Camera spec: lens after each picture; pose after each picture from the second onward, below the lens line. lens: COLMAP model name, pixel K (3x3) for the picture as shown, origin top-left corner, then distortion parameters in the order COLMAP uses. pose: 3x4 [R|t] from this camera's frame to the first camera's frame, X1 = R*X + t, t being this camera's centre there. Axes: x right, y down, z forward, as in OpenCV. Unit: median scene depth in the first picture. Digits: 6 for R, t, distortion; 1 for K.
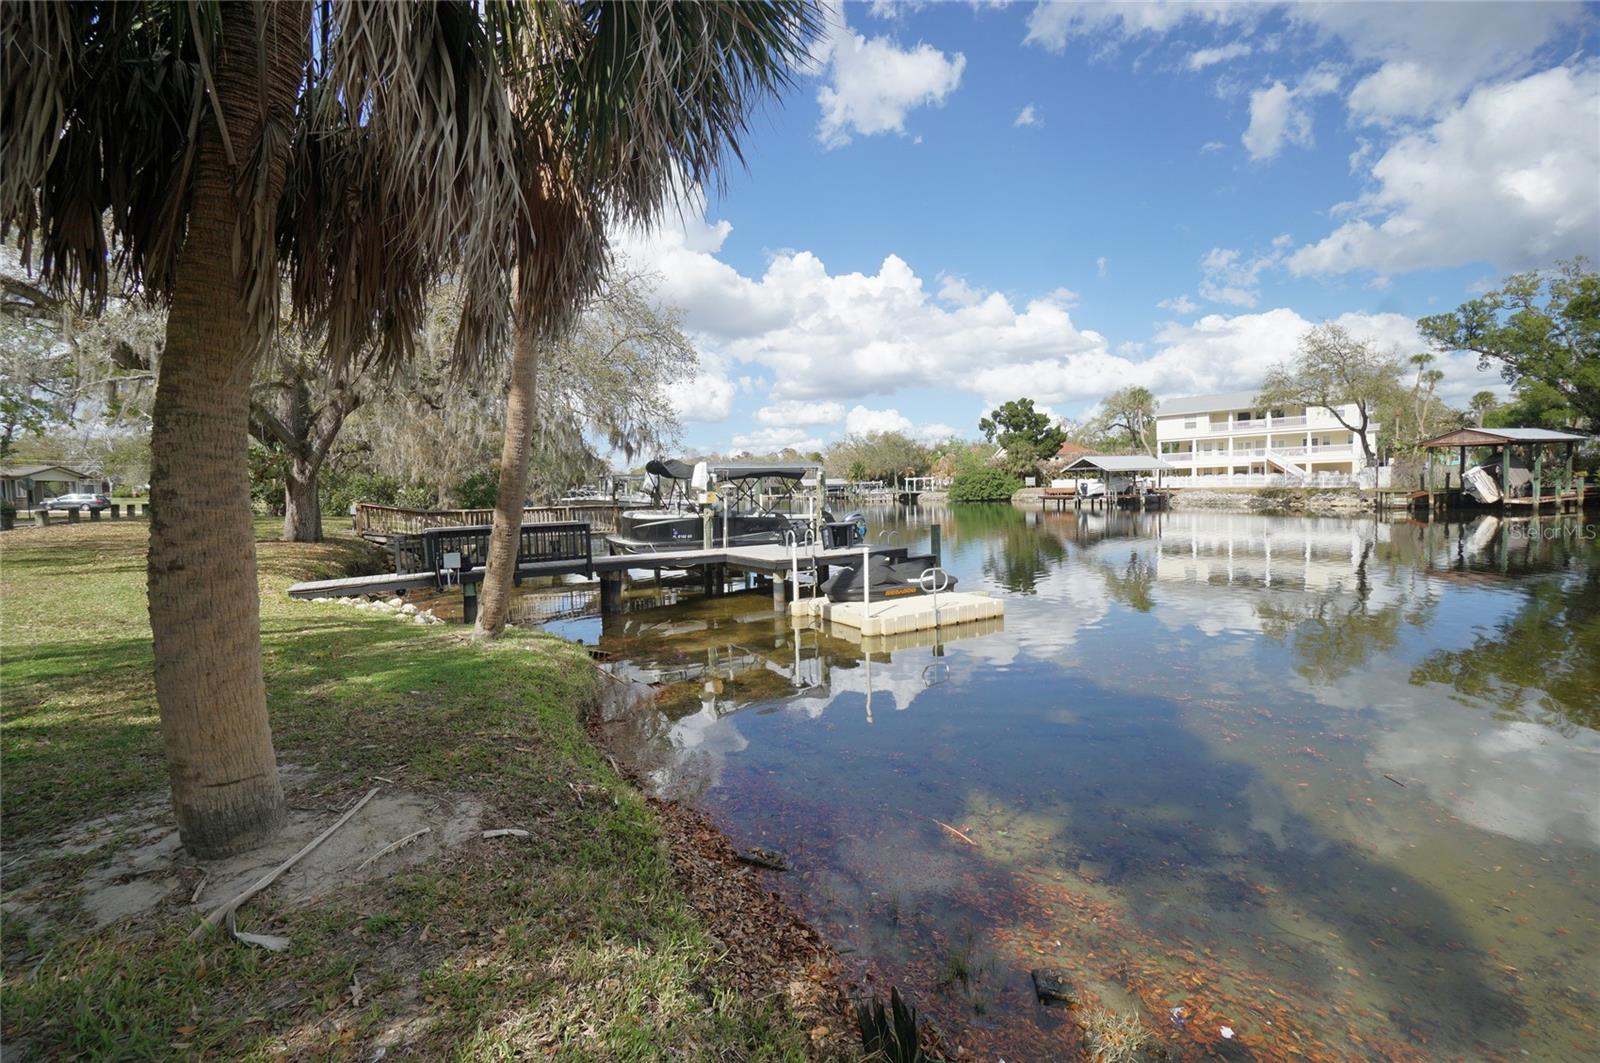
lens RADIAL K [[691.1, 0, 798.0], [0, 691.1, 524.1], [0, 0, 1]] dist [-0.007488, 0.002730]
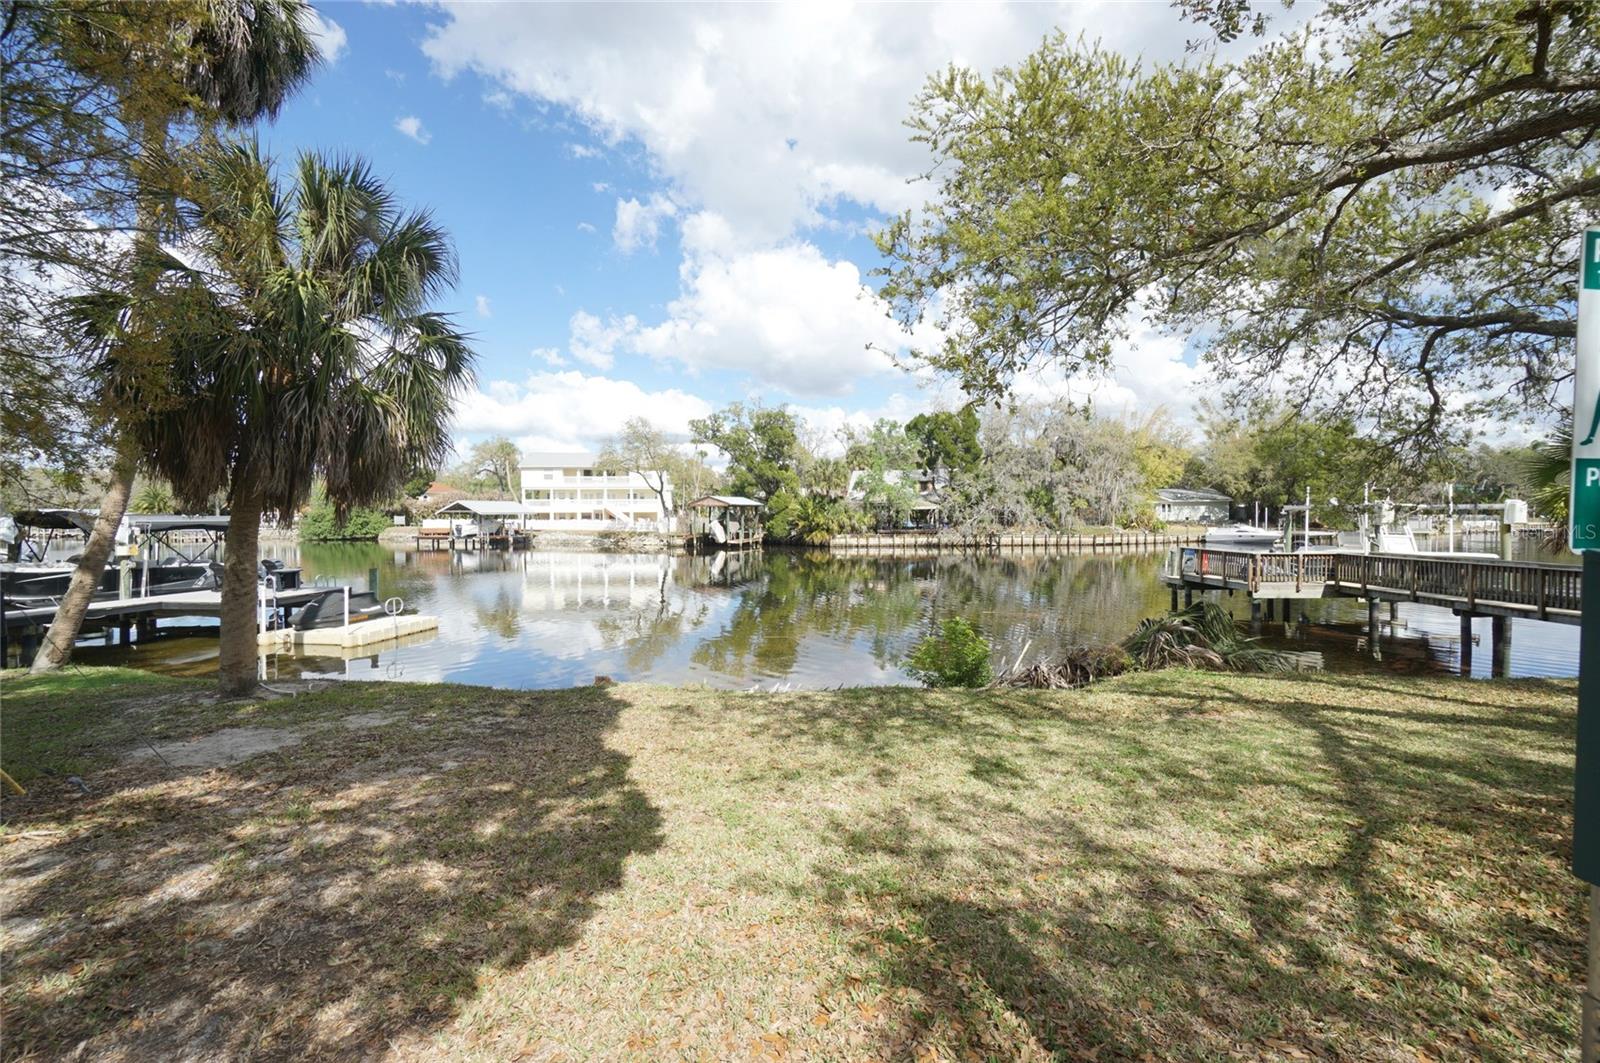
lens RADIAL K [[691.1, 0, 799.1], [0, 691.1, 525.8], [0, 0, 1]] dist [-0.007488, 0.002730]
pose [[0.648373, 0.013693, 0.761200, -0.065516], [0.024266, 0.998959, -0.038639, -0.002444], [-0.760936, 0.043524, 0.647366, -0.112464]]
